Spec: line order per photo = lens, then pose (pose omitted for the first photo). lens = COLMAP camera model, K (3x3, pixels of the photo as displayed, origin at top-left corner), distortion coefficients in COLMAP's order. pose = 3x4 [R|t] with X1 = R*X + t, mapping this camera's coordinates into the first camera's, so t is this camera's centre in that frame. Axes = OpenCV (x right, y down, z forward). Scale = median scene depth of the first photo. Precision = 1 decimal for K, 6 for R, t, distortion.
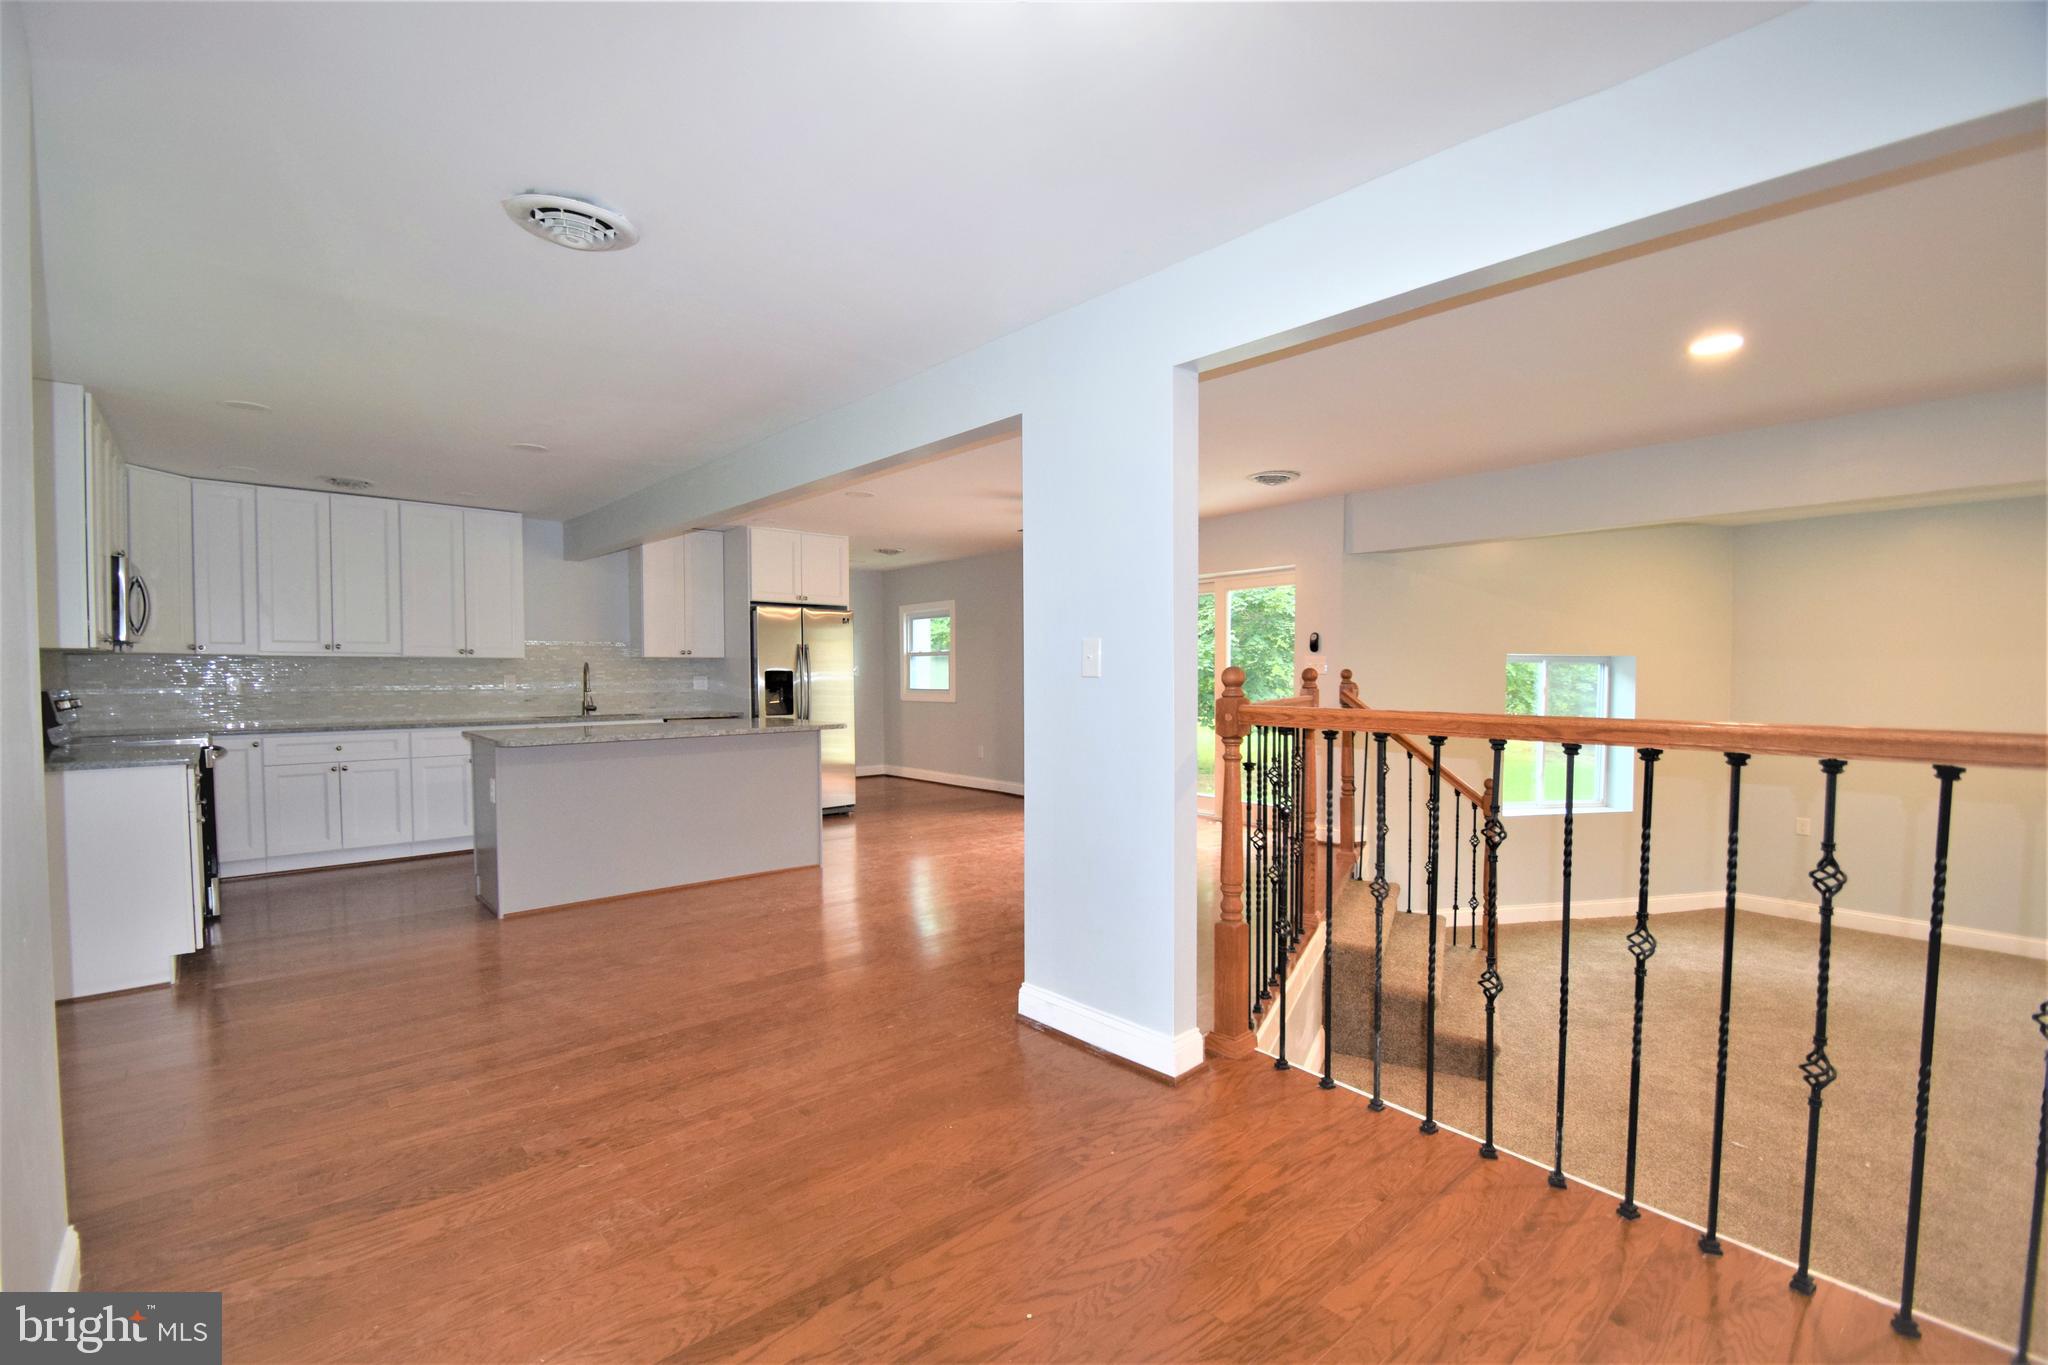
lens RADIAL K [[898.5, 0, 990.8], [0, 898.5, 703.8], [0, 0, 1]] dist [0.014377, -0.017155]
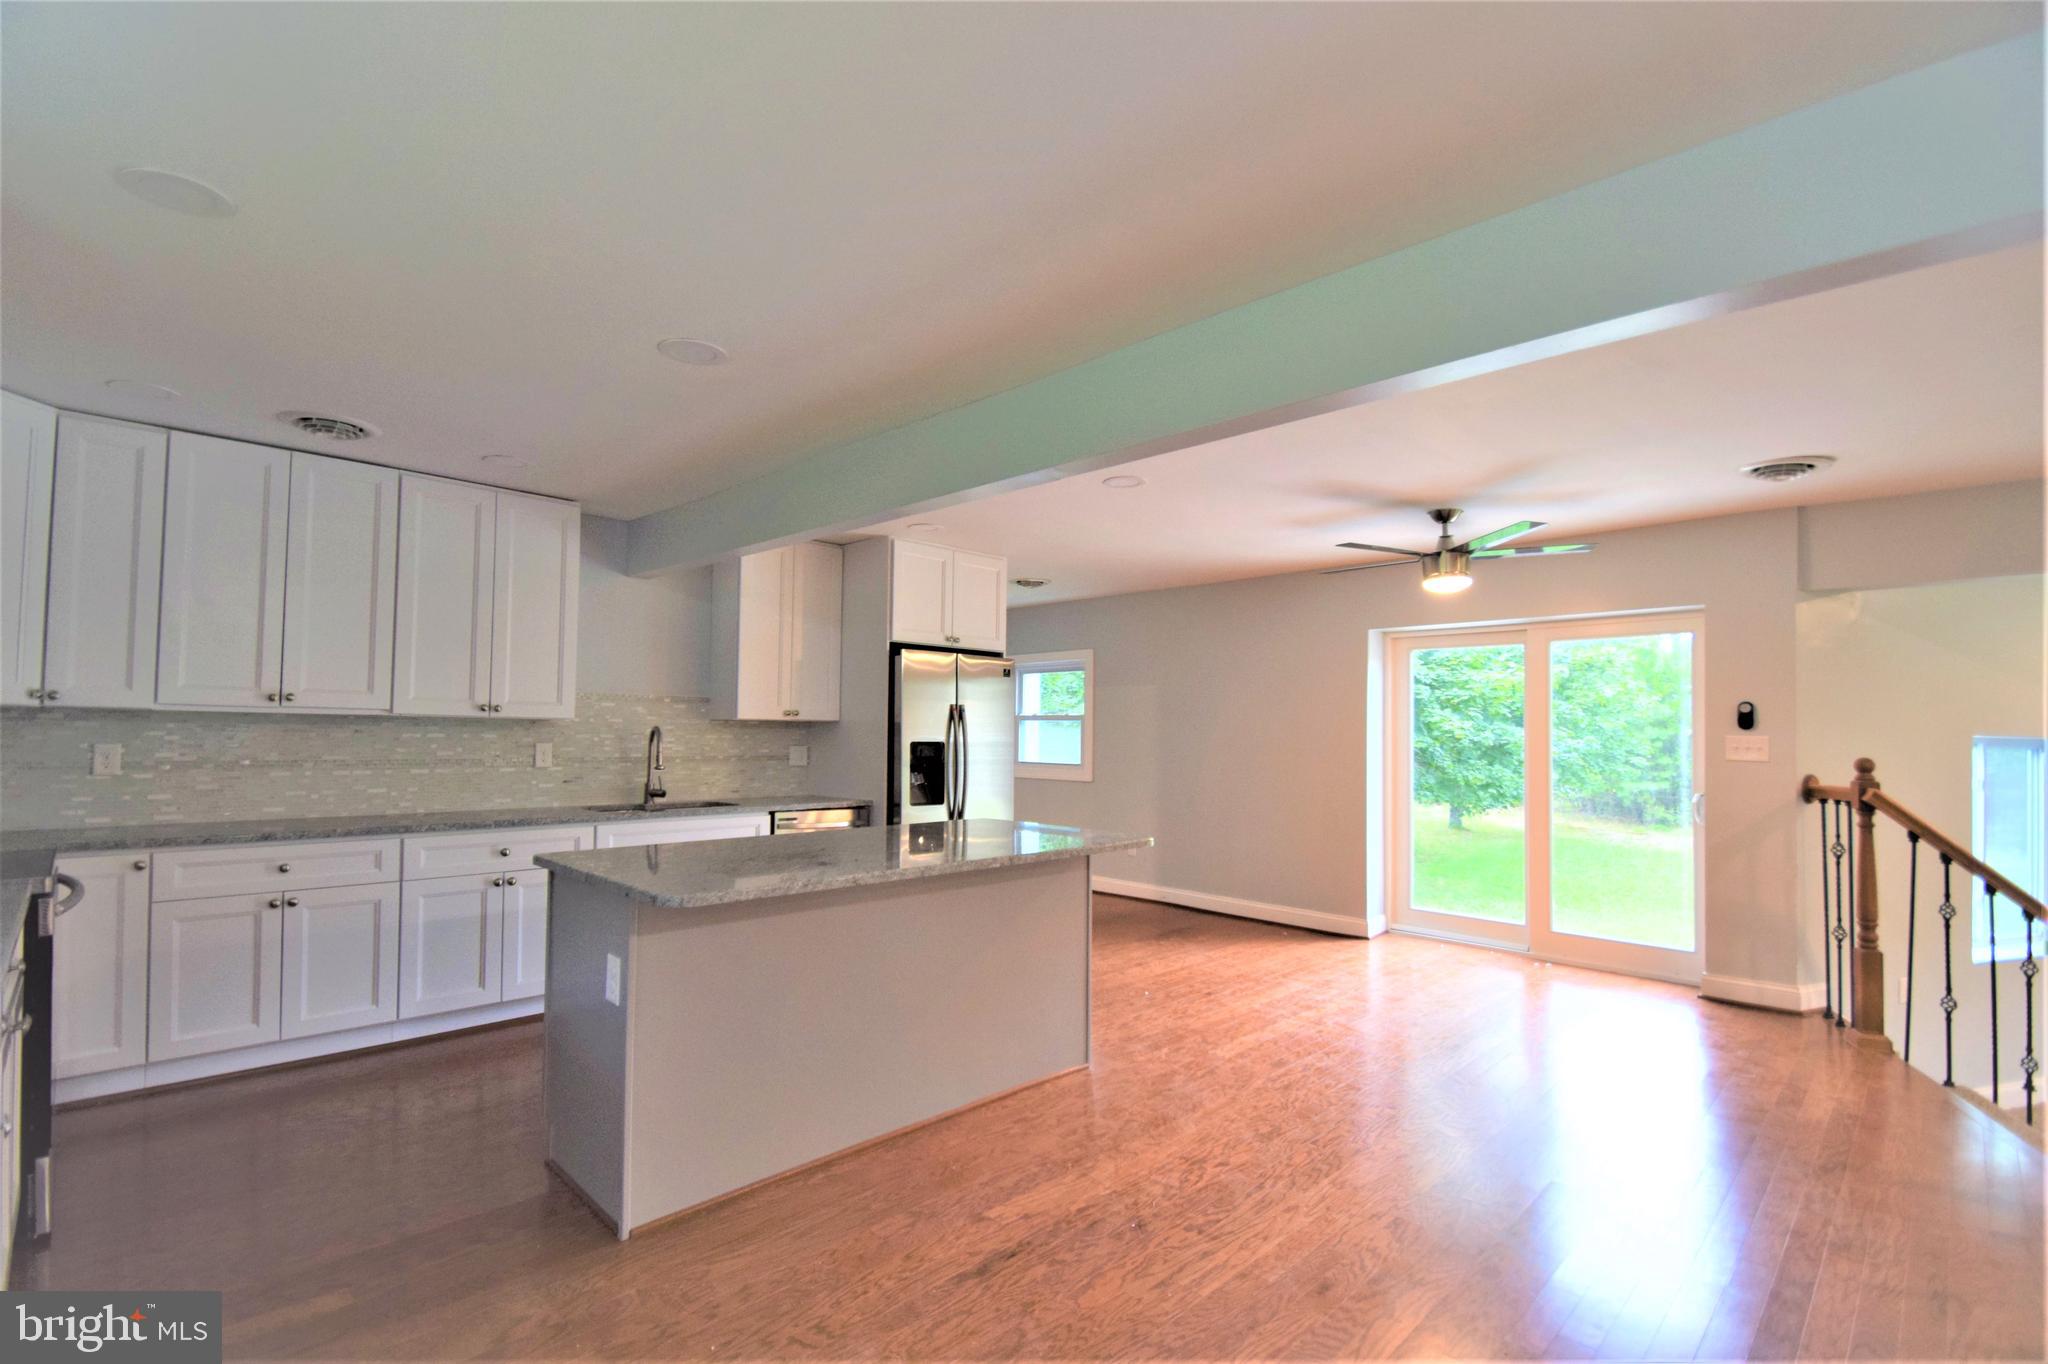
lens RADIAL K [[898.5, 0, 990.8], [0, 898.5, 703.3], [0, 0, 1]] dist [0.014377, -0.017155]
pose [[0.996800, 0.017270, 0.078048, -0.245894], [-0.012046, 0.997686, -0.066910, -0.020171], [-0.079023, 0.065756, 0.994702, 0.294934]]
